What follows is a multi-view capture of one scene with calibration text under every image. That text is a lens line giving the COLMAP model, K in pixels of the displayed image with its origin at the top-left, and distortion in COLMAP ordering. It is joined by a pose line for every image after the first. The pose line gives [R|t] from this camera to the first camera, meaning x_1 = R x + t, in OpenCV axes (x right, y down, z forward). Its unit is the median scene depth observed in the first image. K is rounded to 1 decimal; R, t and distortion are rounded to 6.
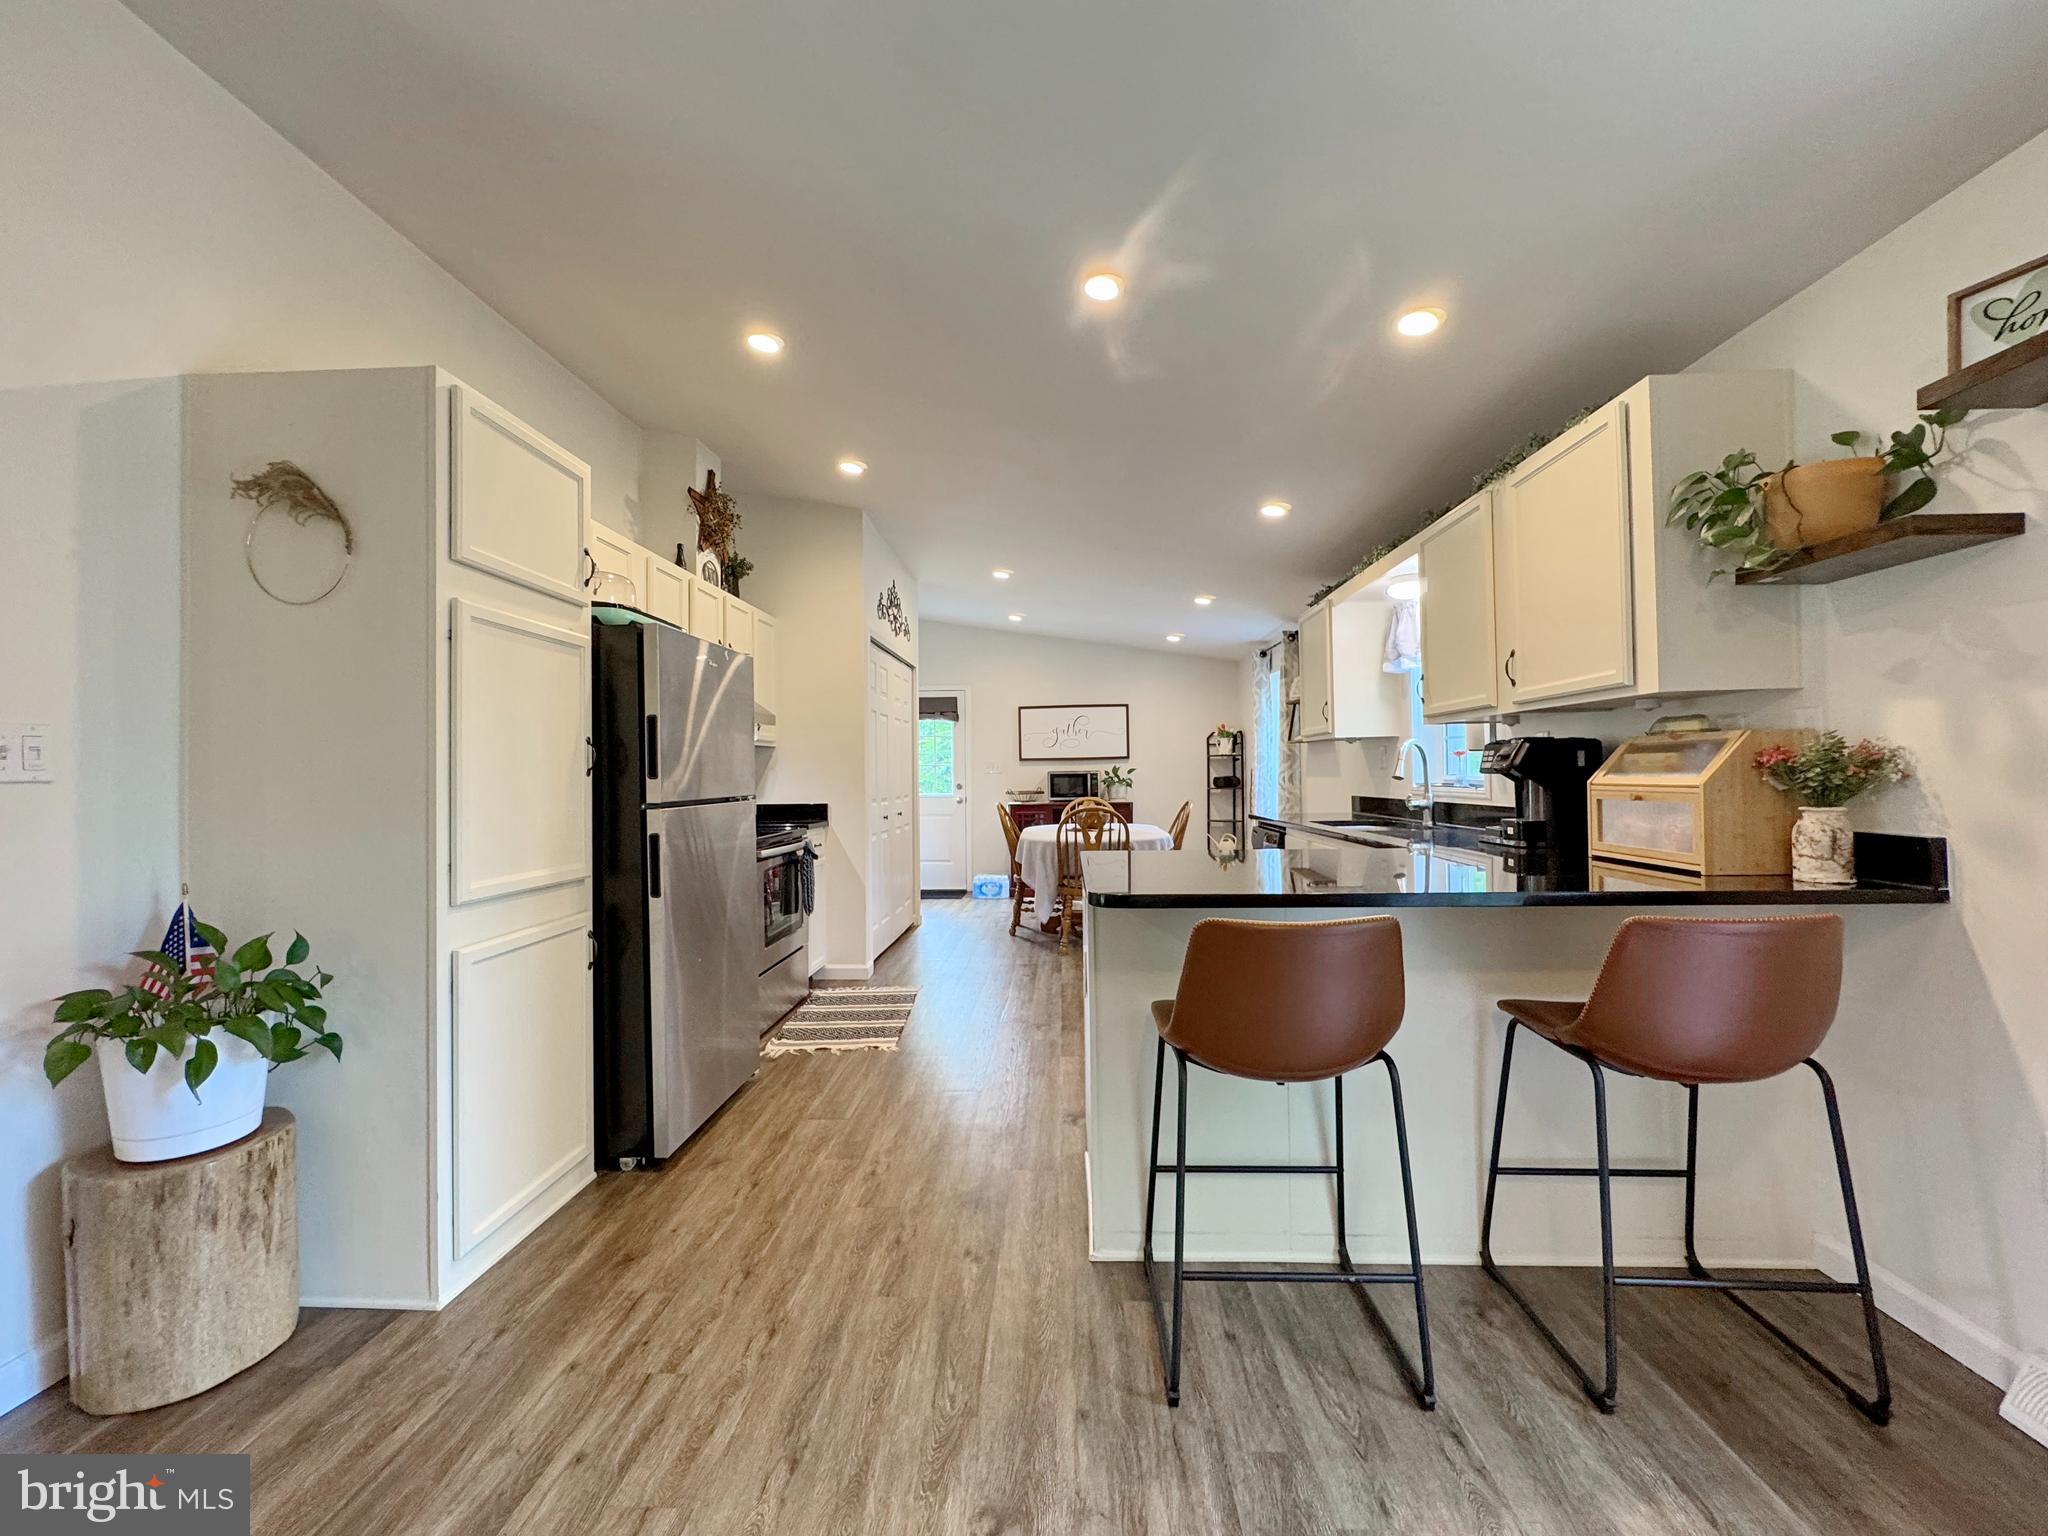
lens RADIAL K [[839.1, 0, 1028.3], [0, 839.1, 767.8], [0, 0, 1]] dist [-0.001503, 0.000069]
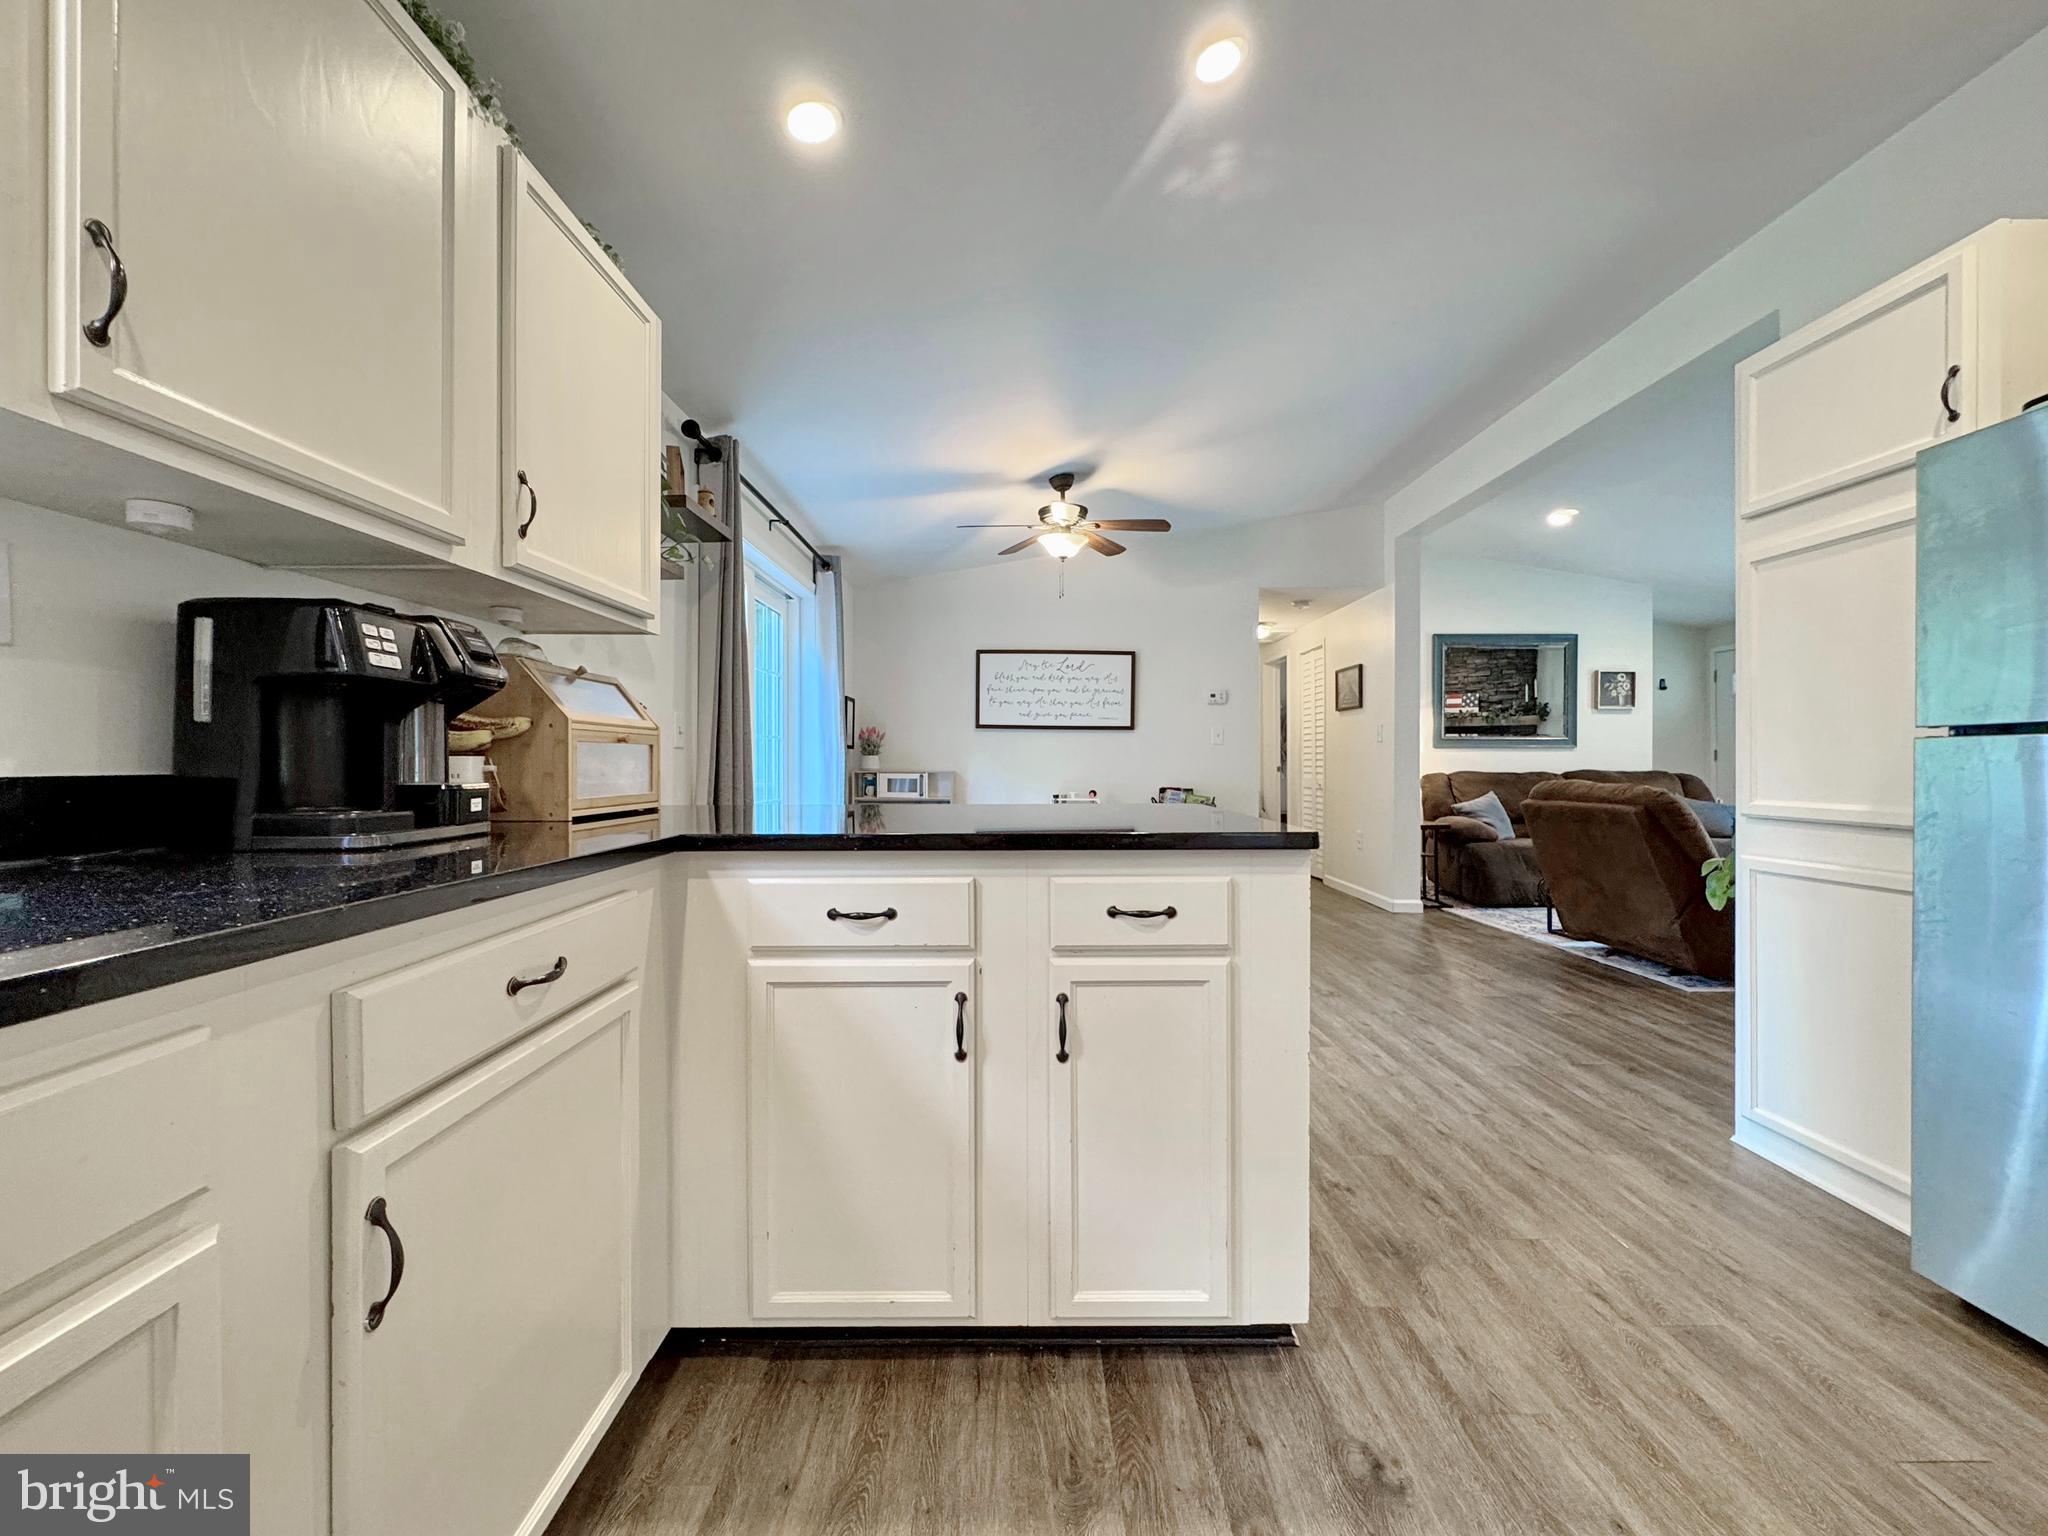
lens RADIAL K [[823.5, 0, 1029.8], [0, 823.5, 767.0], [0, 0, 1]] dist [-0.001360, -0.000344]
pose [[-0.998547, 0.016685, -0.051243, 0.374608], [0.016776, 0.999858, -0.001349, 0.081685], [0.051213, -0.002207, -0.998685, 2.115705]]
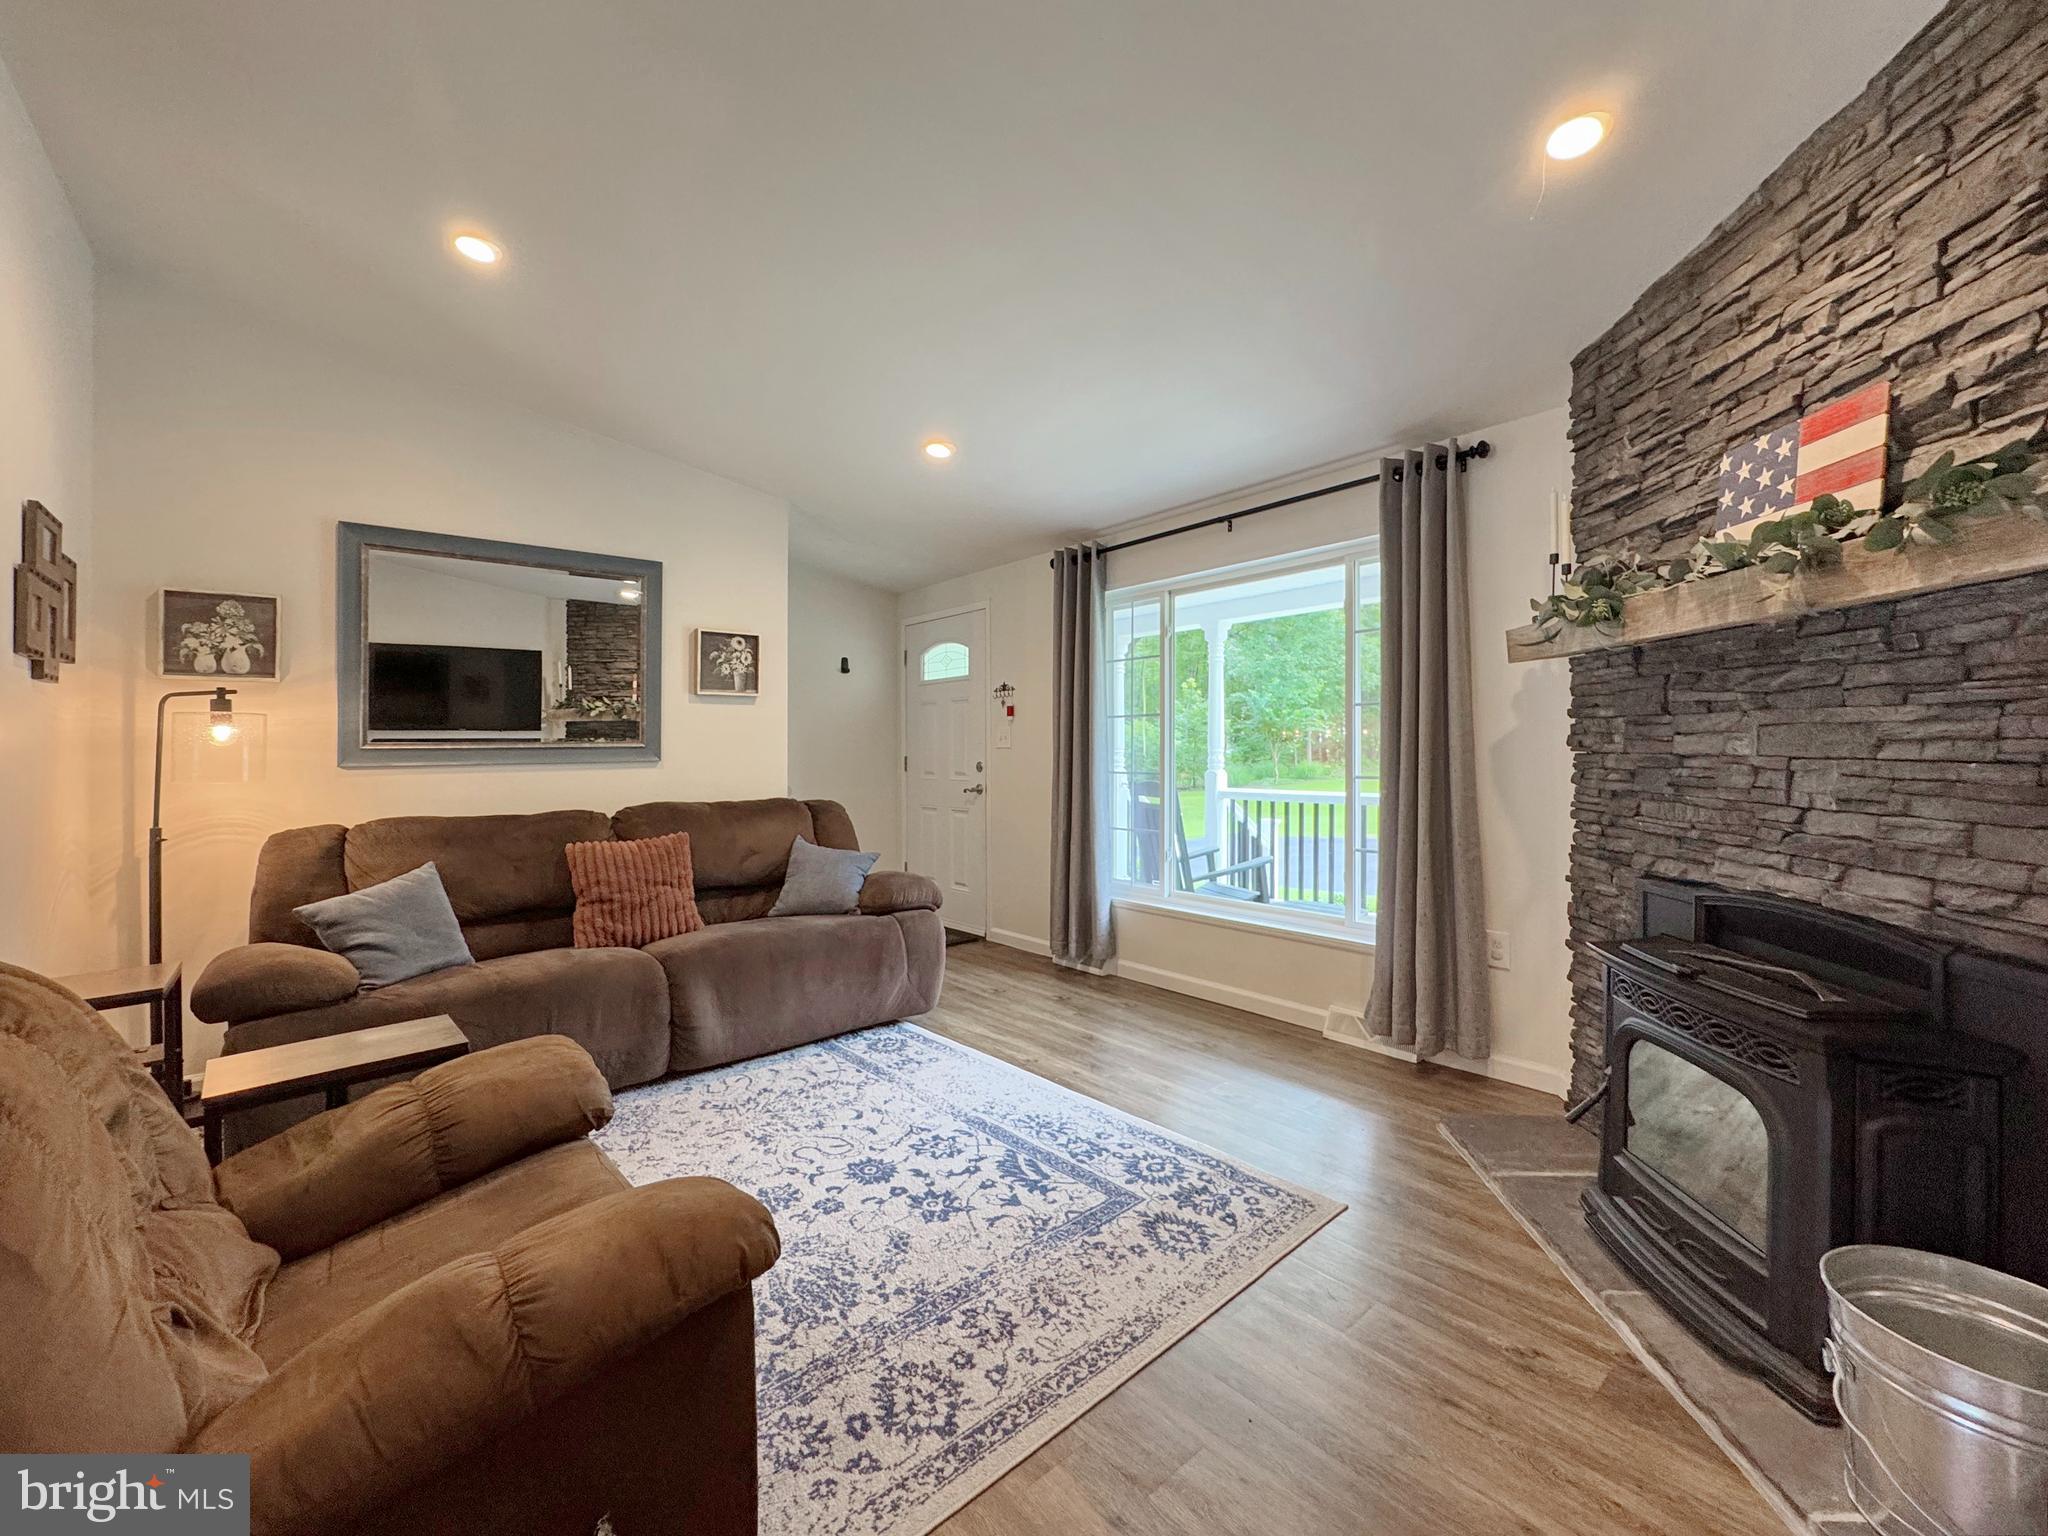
lens RADIAL K [[830.6, 0, 1020.9], [0, 830.6, 768.0], [0, 0, 1]] dist [0.001210, 0.000035]
pose [[-0.735690, 0.044171, -0.675876, -1.483637], [0.032202, 0.999024, 0.030239, 0.013684], [0.676552, 0.000482, -0.736395, 0.754332]]
